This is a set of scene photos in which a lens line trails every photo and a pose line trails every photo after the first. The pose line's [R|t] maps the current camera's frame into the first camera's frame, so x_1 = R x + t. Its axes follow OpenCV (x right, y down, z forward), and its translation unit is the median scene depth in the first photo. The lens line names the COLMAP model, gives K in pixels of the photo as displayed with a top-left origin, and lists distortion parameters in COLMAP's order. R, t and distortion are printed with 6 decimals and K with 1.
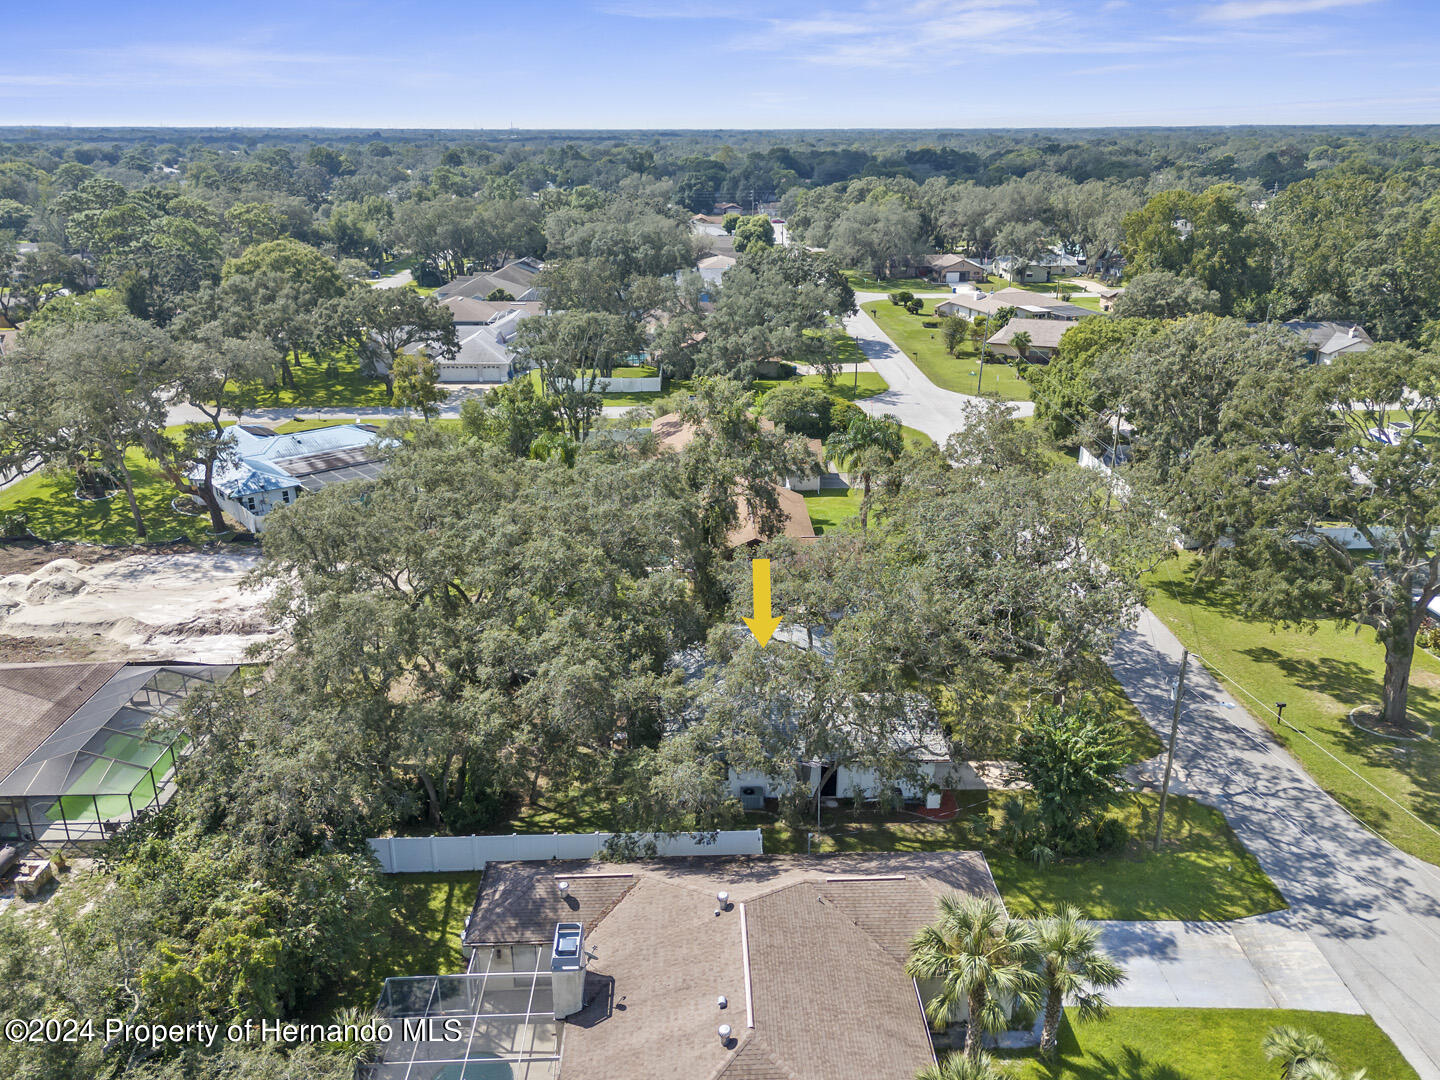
lens RADIAL K [[1099.7, 0, 683.0], [0, 1099.7, 490.9], [0, 0, 1]] dist [0.038643, 0.000785]
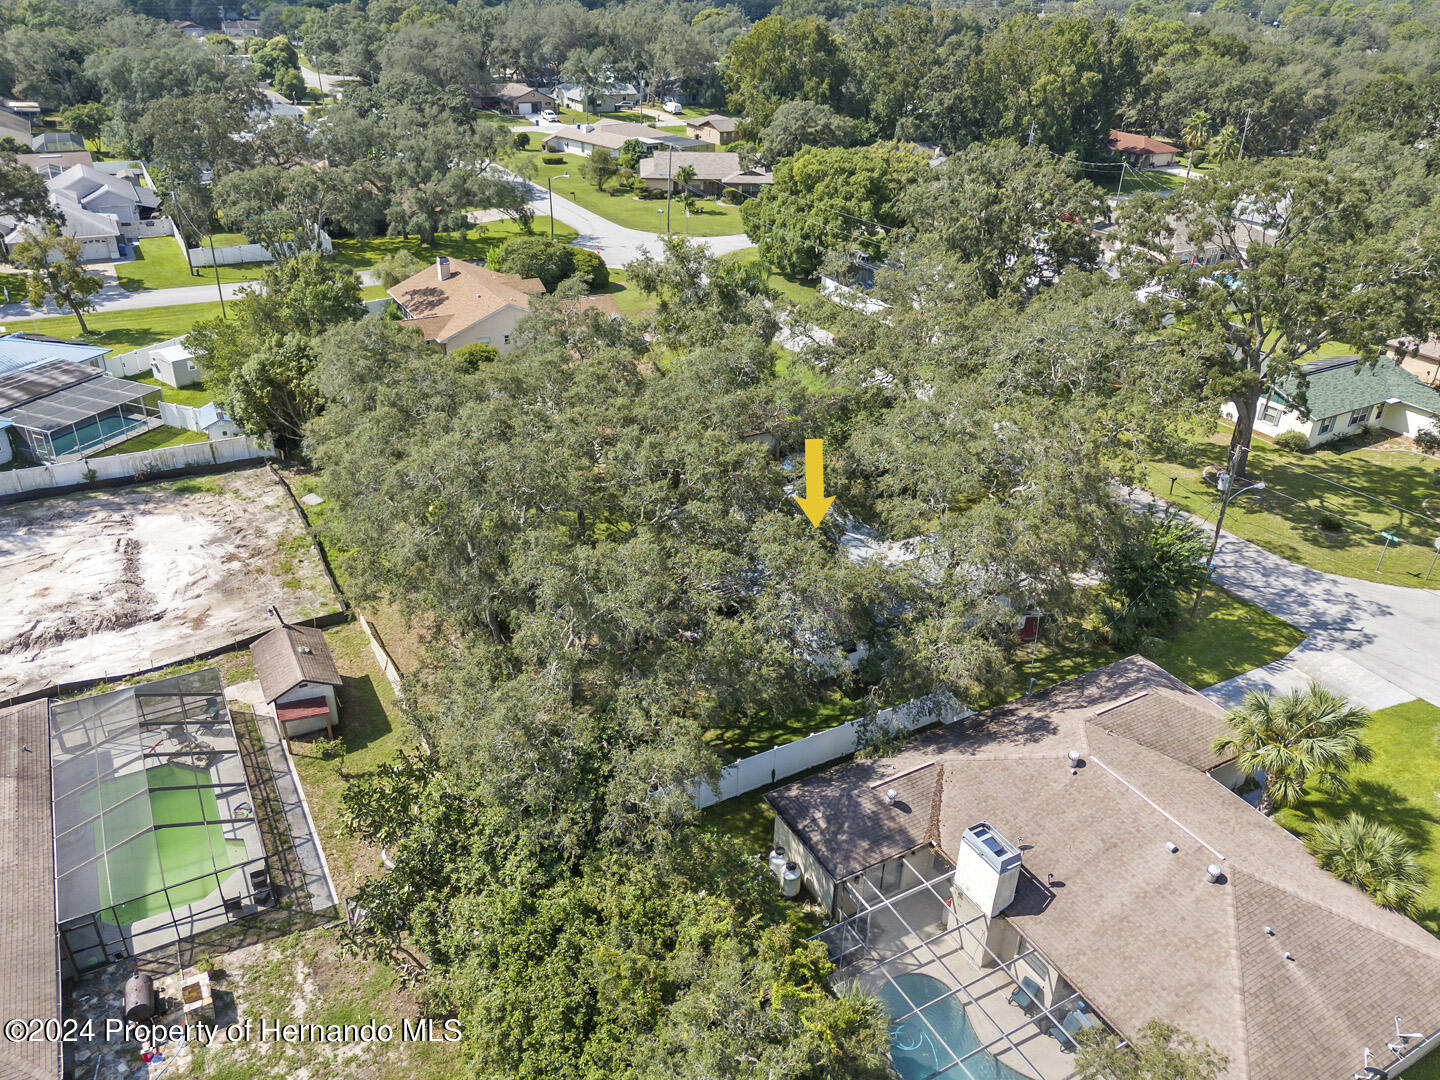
lens RADIAL K [[1099.7, 0, 683.0], [0, 1099.7, 490.9], [0, 0, 1]] dist [0.038643, 0.000785]
pose [[0.880172, -0.181019, 0.438782, -0.375051], [0.115446, 0.978305, 0.172020, -0.051068], [-0.460402, -0.100752, 0.881975, 0.152713]]
